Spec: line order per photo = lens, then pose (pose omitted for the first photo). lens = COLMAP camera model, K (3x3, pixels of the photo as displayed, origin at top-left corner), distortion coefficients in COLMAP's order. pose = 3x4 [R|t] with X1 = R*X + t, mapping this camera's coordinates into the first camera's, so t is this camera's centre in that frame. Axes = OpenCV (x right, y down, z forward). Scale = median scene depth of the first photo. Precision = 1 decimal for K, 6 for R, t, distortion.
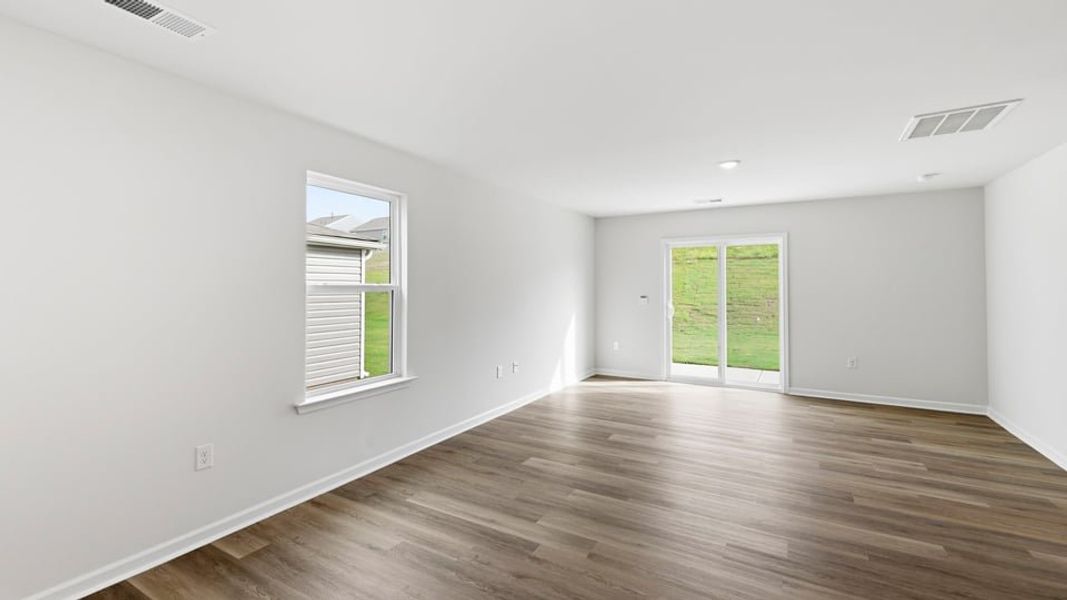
lens RADIAL K [[457.4, 0, 522.7], [0, 457.4, 282.8], [0, 0, 1]] dist [0.001924, 0.000326]
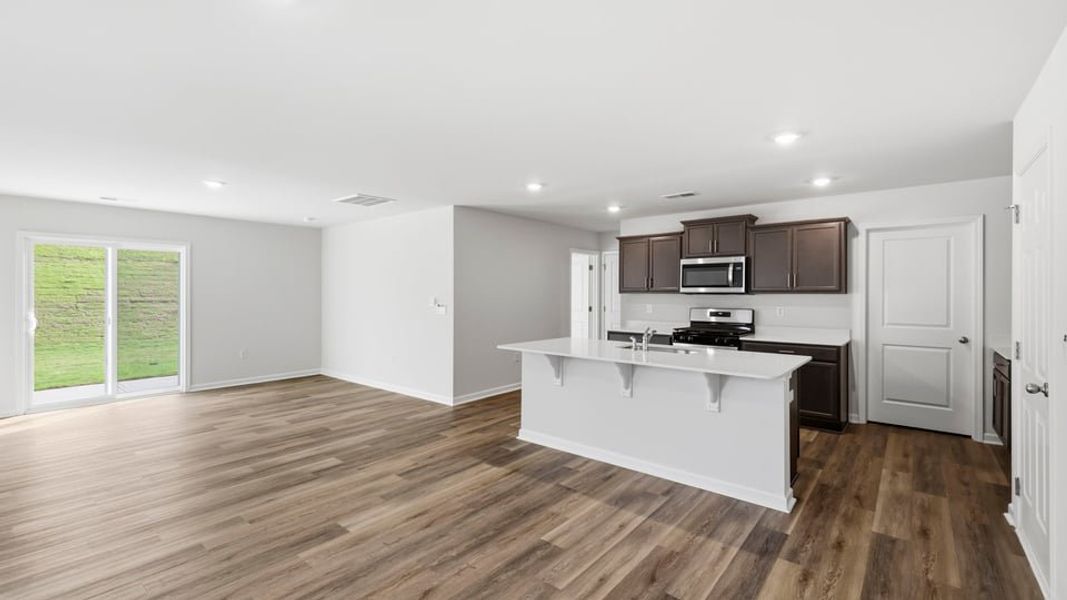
lens RADIAL K [[457.4, 0, 522.7], [0, 457.4, 282.8], [0, 0, 1]] dist [0.001924, 0.000326]
pose [[0.173102, 0.018618, 0.984728, -0.525921], [-0.011032, 0.999795, -0.016964, -0.007994], [-0.984842, -0.007927, 0.173272, 0.058467]]
